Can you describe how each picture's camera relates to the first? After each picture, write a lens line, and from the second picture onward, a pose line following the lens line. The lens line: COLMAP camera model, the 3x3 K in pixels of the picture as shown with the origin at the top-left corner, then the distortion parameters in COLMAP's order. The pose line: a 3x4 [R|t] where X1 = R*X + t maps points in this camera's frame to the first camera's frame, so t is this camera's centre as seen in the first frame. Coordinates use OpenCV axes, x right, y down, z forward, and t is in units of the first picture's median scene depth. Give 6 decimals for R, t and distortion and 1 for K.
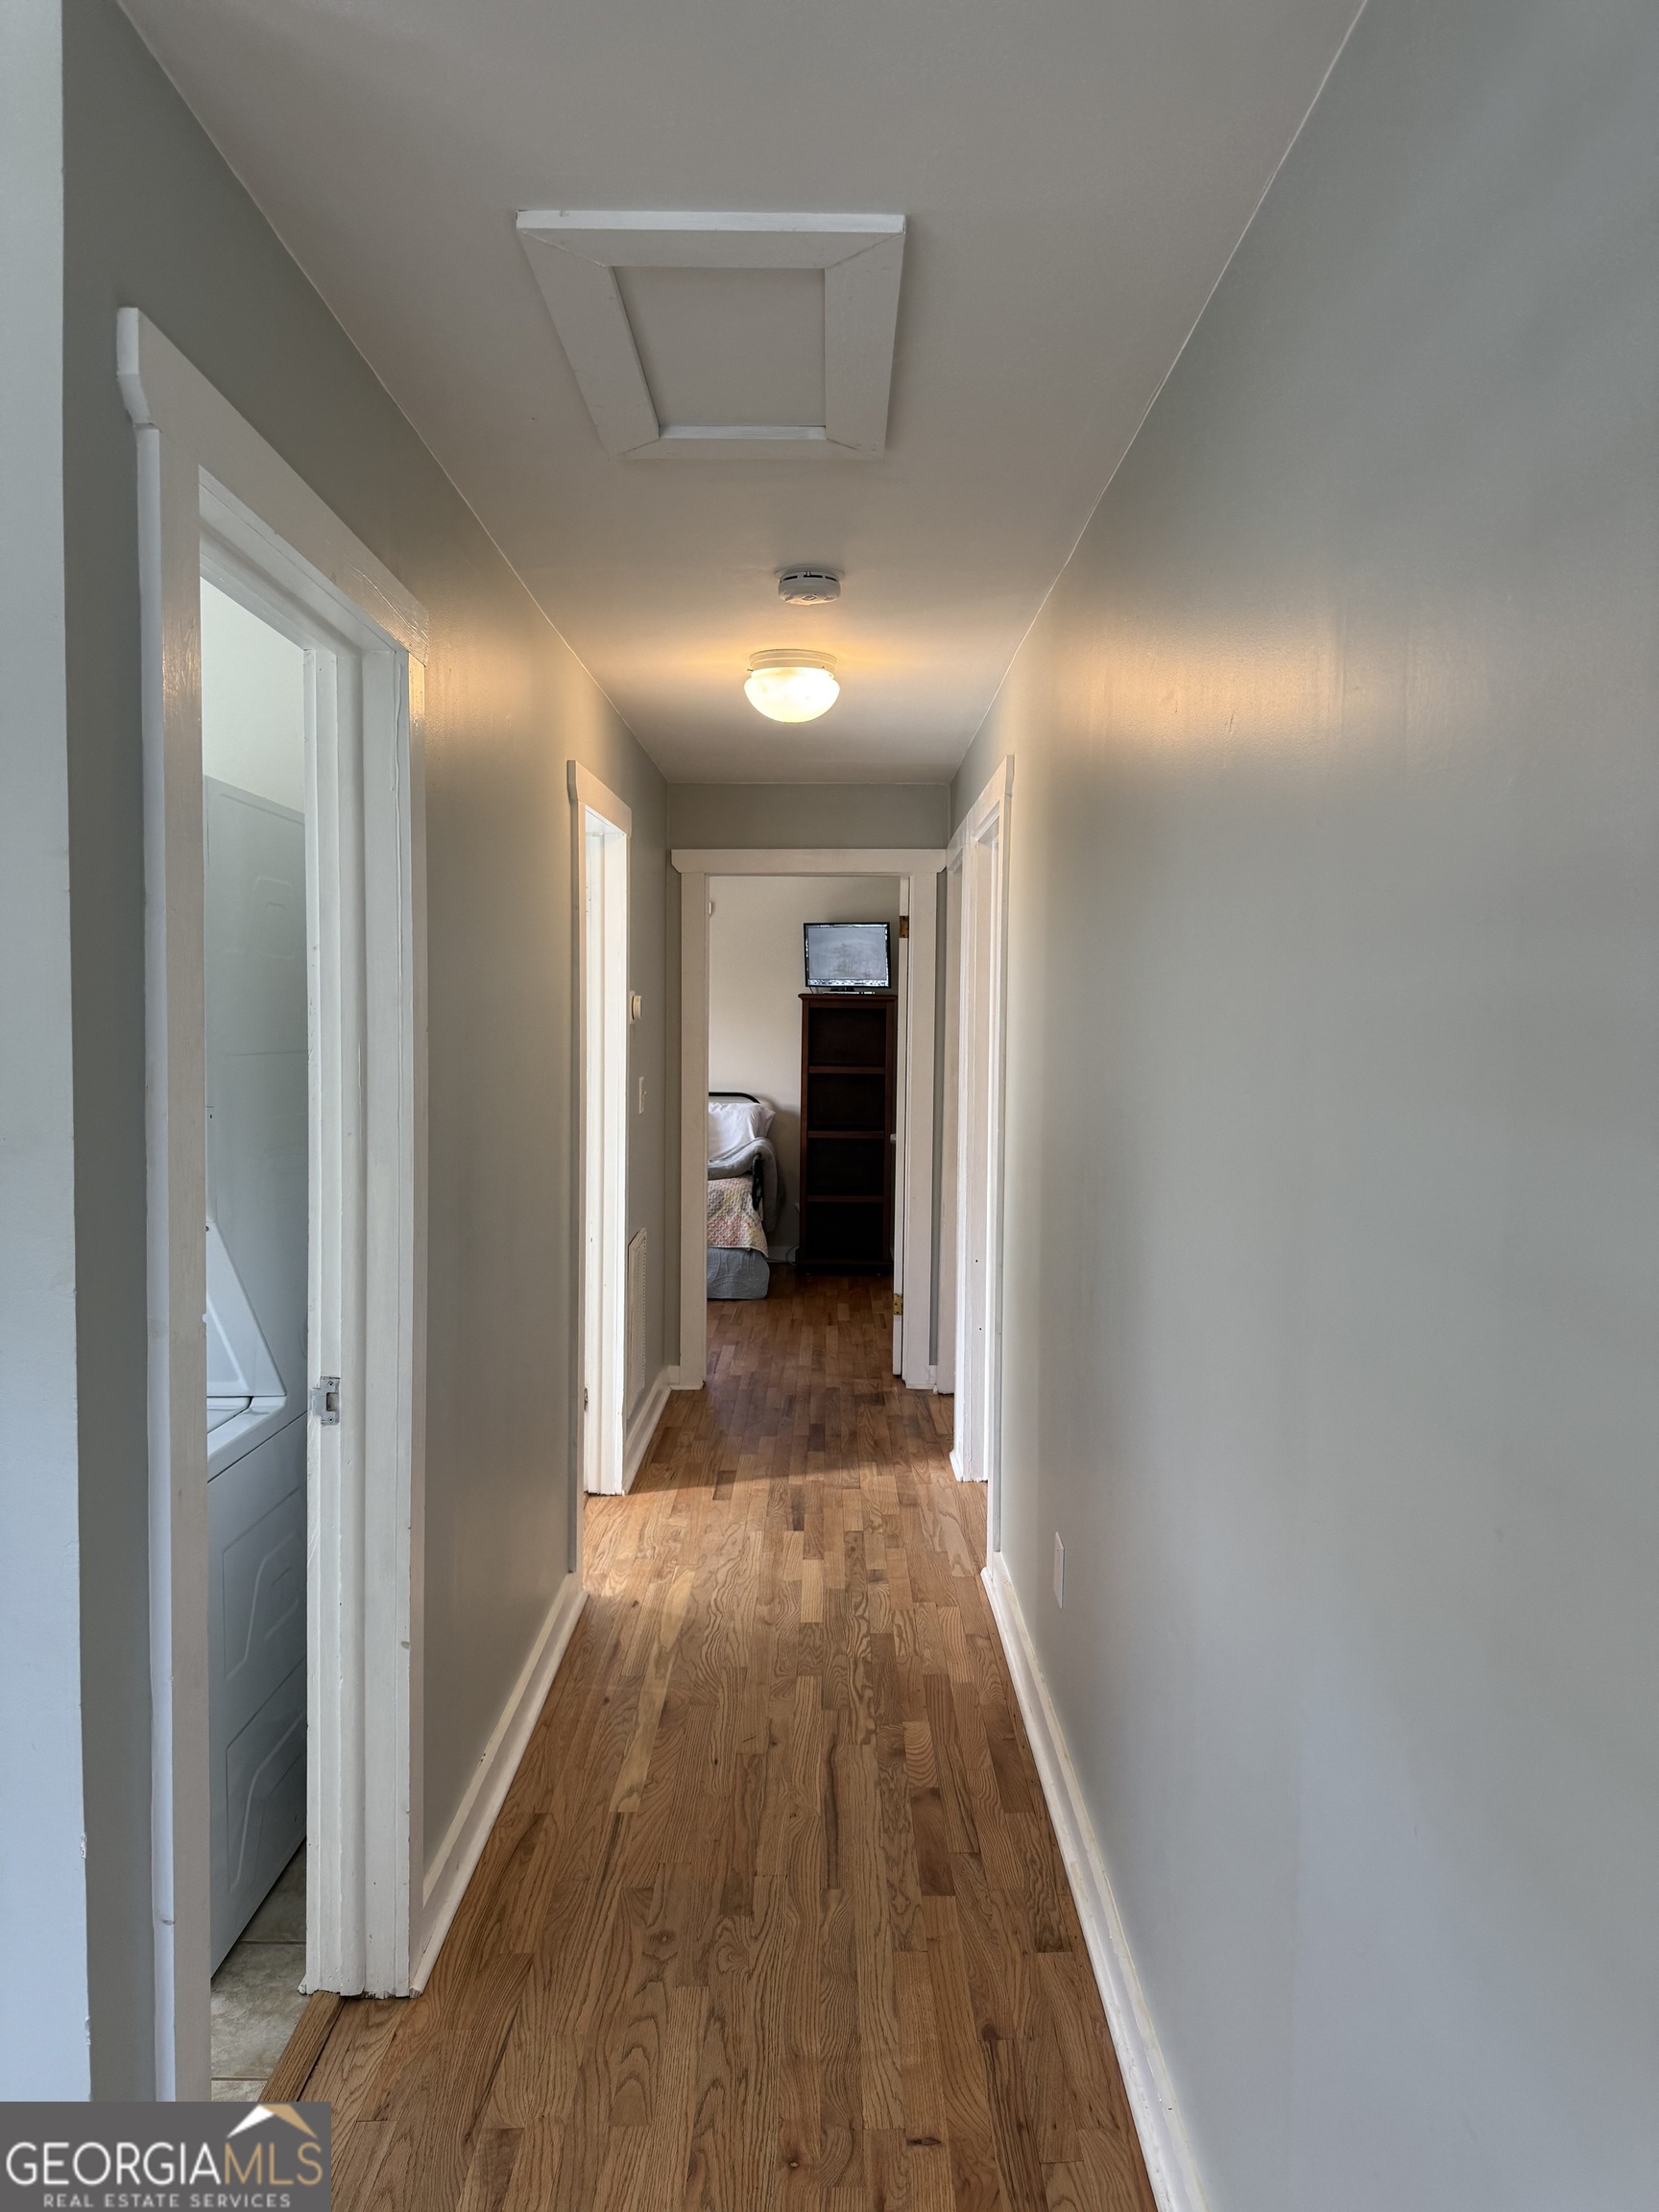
lens RADIAL K [[1548.6, 0, 829.5], [0, 1548.6, 1106.0], [0, 0, 1]] dist [0.006333, -0.001847]
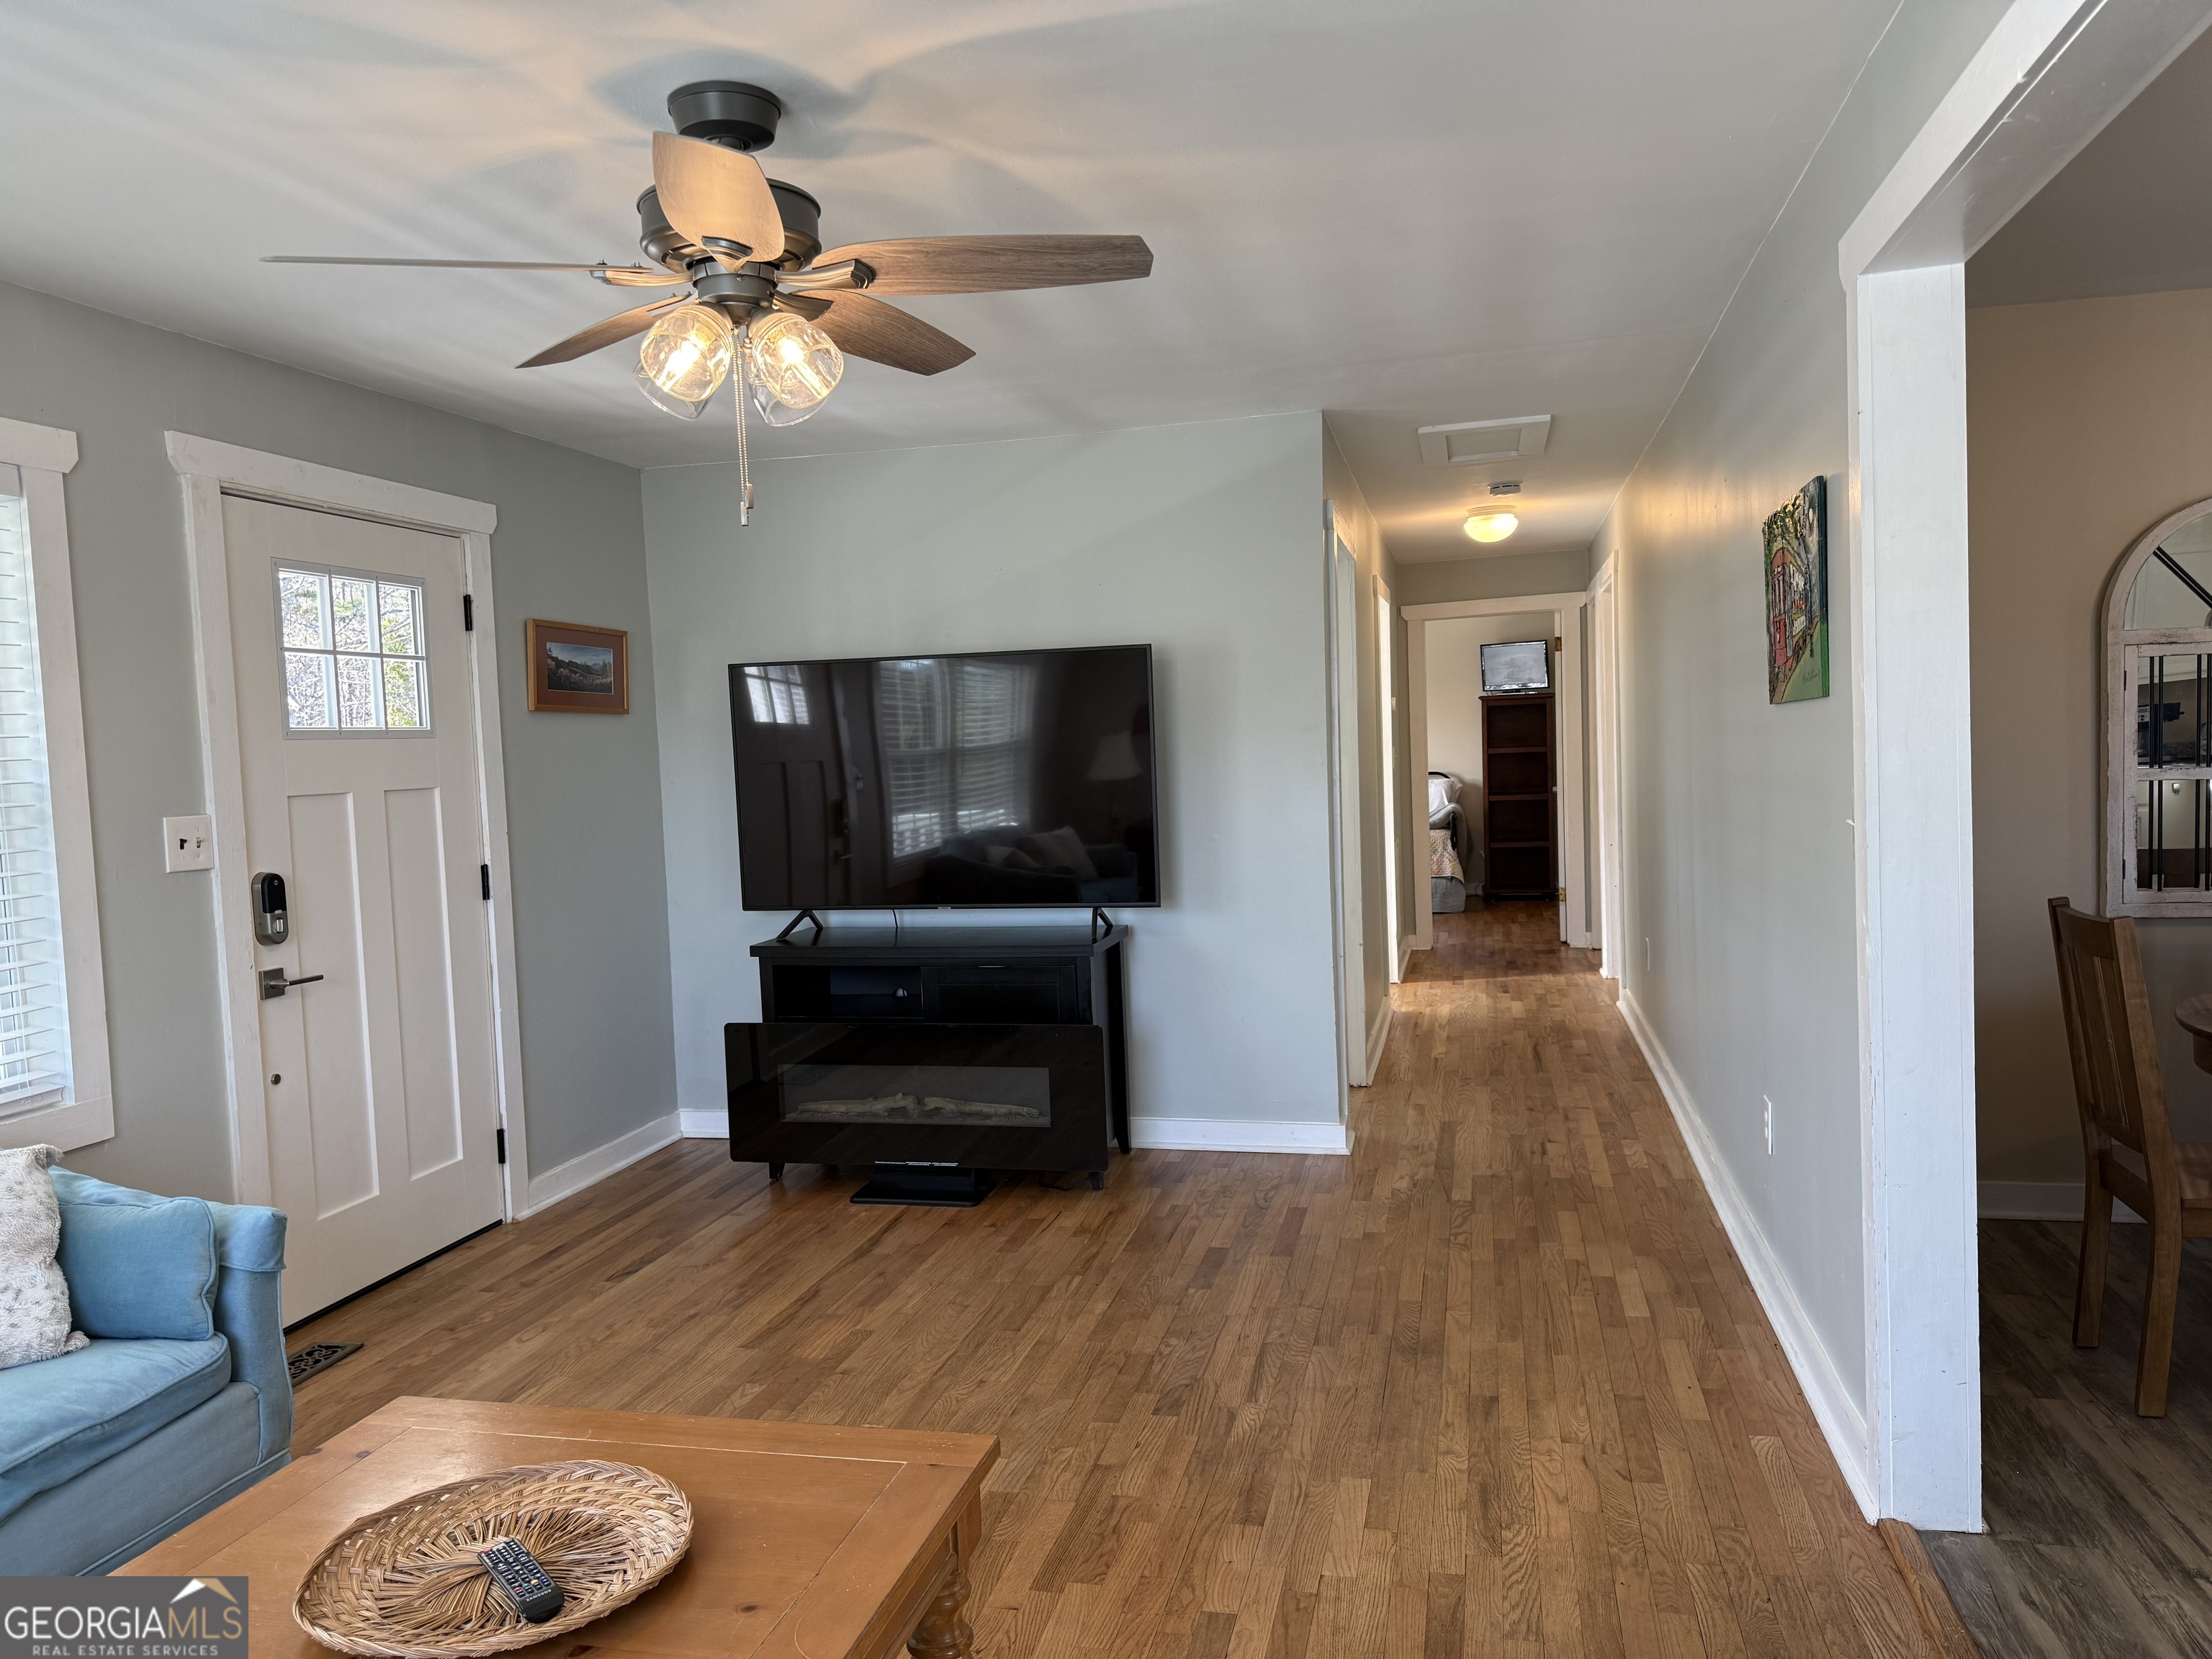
lens RADIAL K [[1533.0, 0, 1106.0], [0, 1533.0, 829.5], [0, 0, 1]] dist [0.138102, -0.000591]
pose [[0.970649, -0.035257, -0.237901, -0.025553], [0.035287, 0.999369, -0.004134, 0.054981], [0.237897, -0.004382, 0.971281, -0.574795]]
